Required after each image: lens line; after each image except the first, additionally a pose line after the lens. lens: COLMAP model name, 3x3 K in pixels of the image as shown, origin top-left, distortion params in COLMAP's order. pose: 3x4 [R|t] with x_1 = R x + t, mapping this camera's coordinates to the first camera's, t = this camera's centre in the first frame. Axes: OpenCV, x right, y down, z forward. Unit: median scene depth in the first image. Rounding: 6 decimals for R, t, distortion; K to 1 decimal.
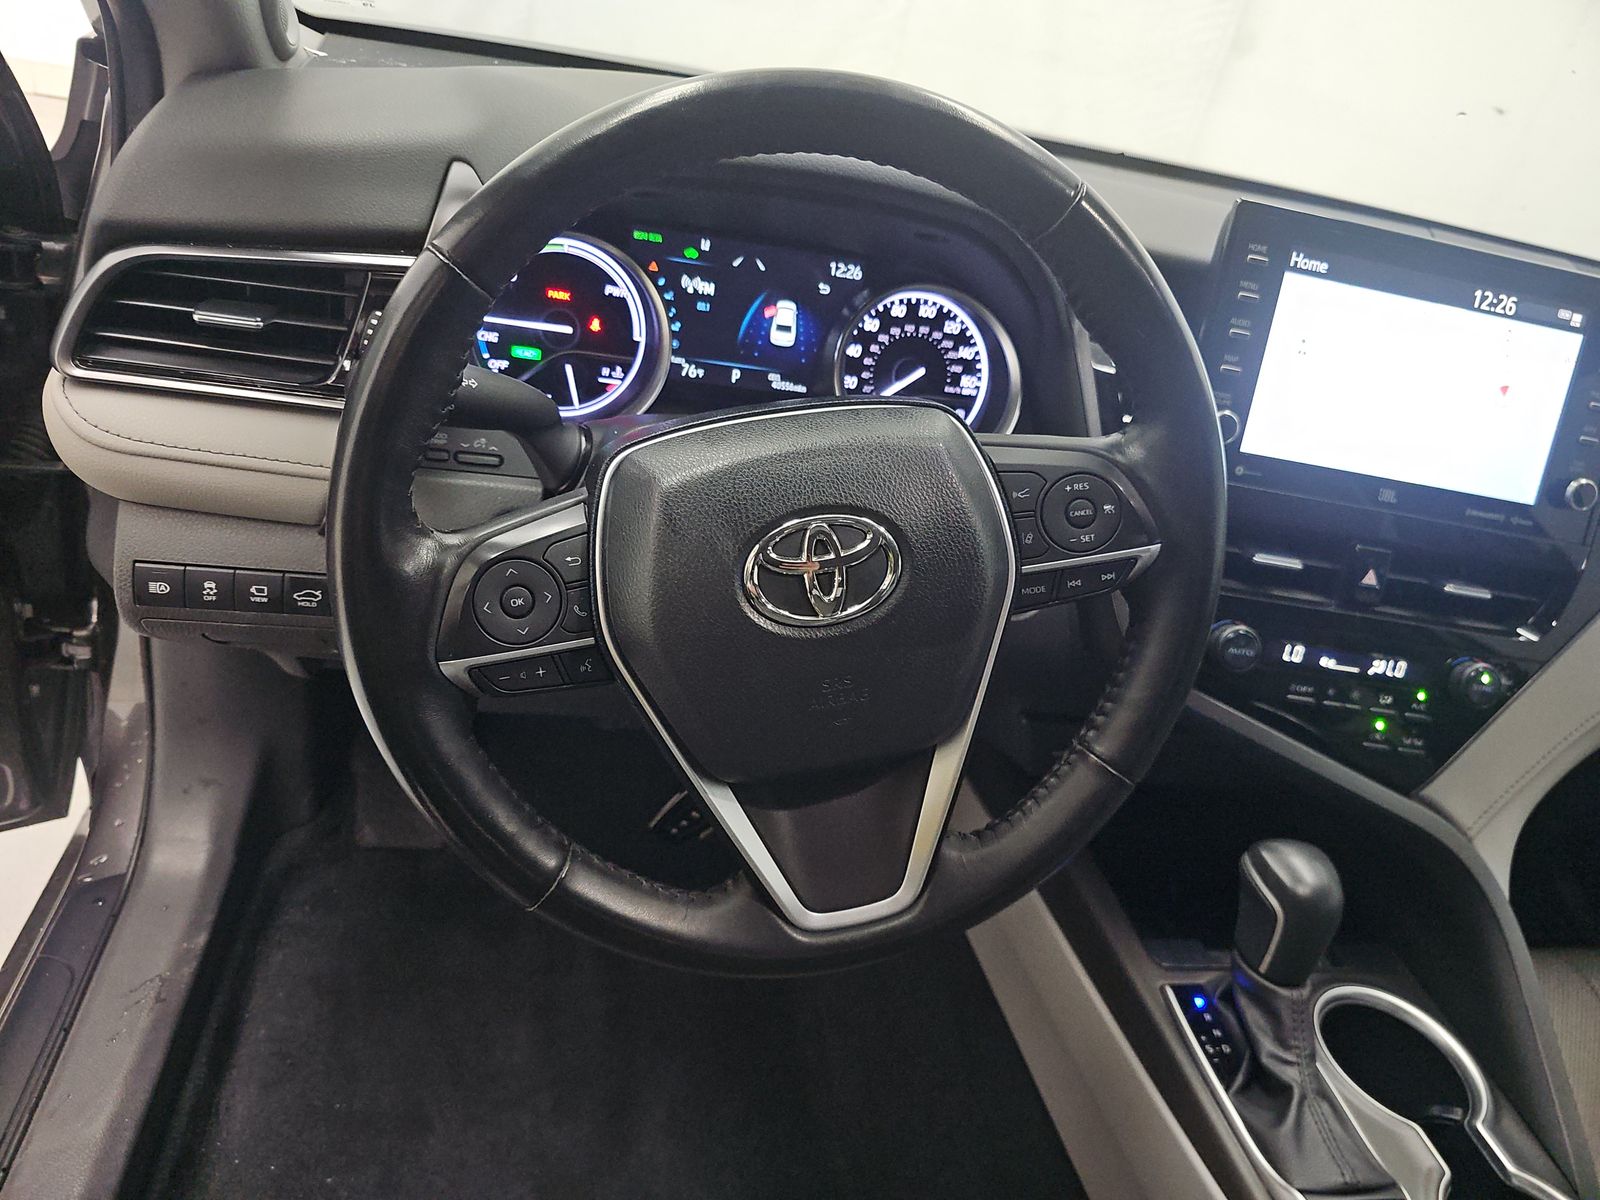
lens RADIAL K [[1075.1, 0, 798.9], [0, 1075.1, 639.3], [0, 0, 1]] dist [0.016537, -0.040748]
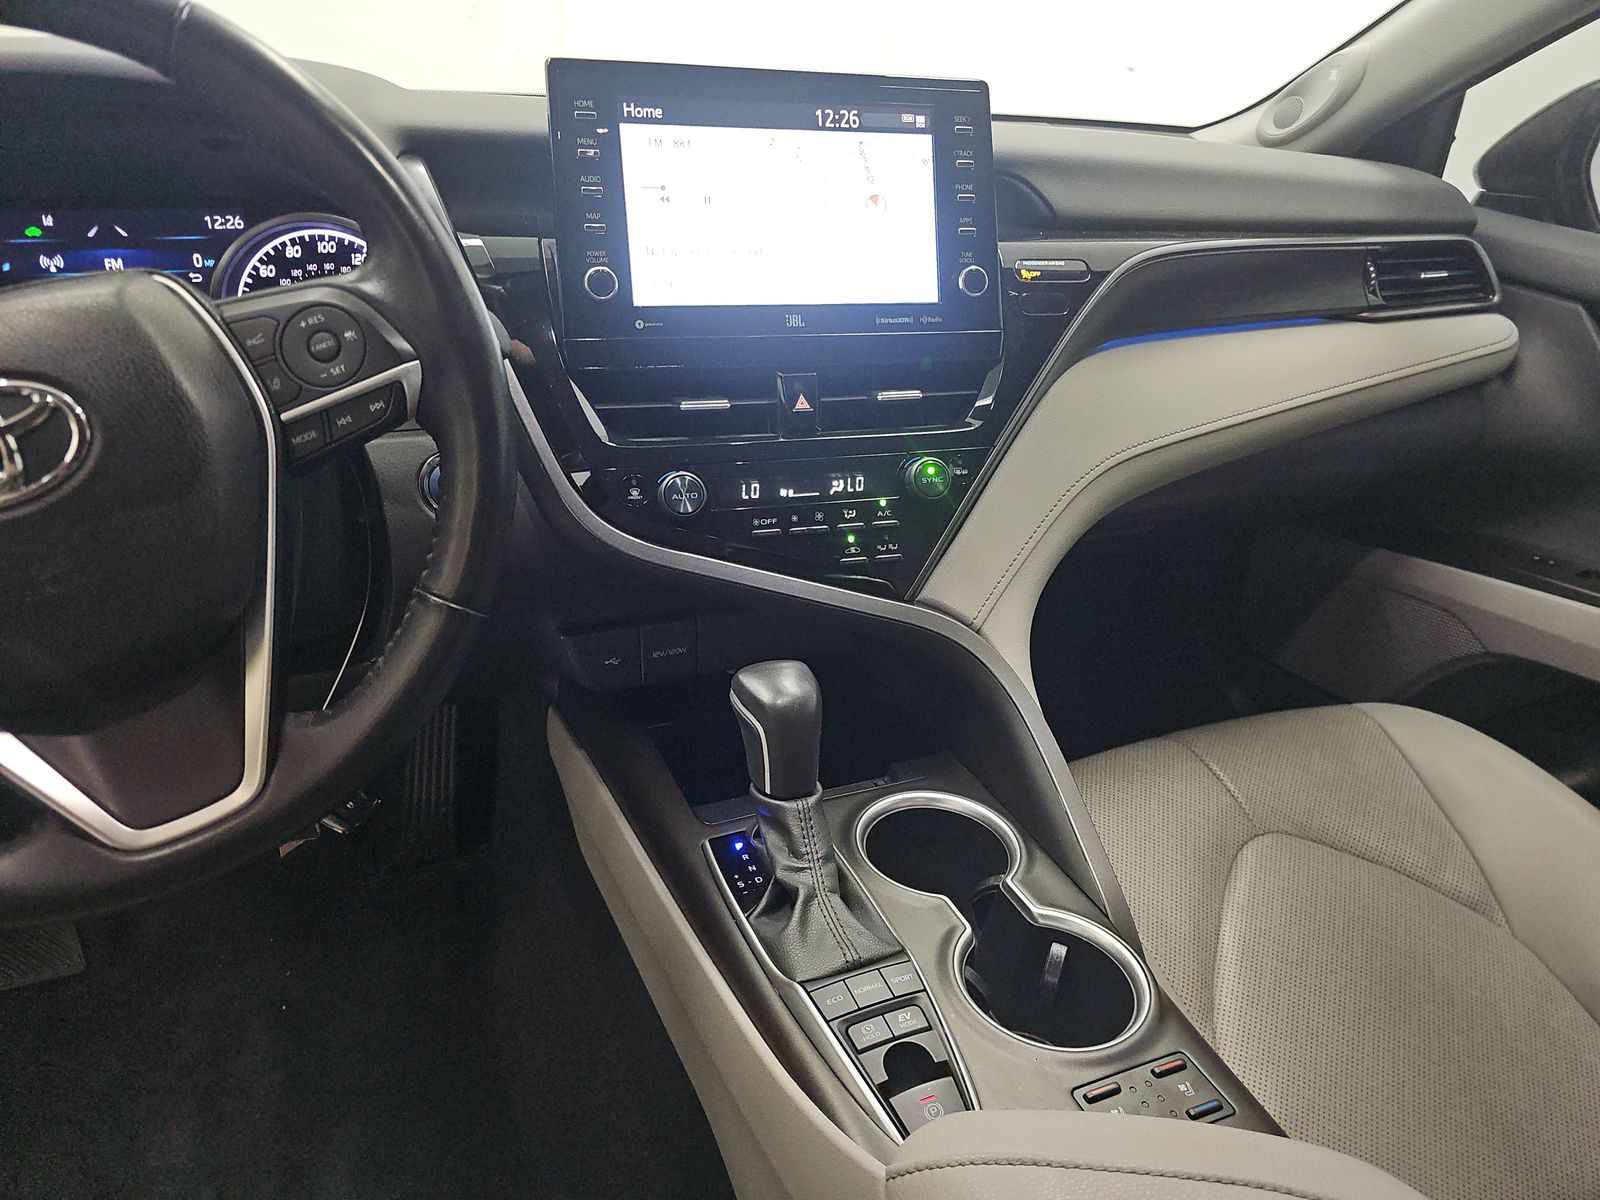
lens RADIAL K [[1075.1, 0, 798.9], [0, 1075.1, 639.3], [0, 0, 1]] dist [0.016537, -0.040748]
pose [[0.953400, -0.253178, 0.164105, 0.290148], [0.259645, 0.965520, -0.018872, 0.172980], [-0.153668, 0.060602, 0.986262, 0.000981]]
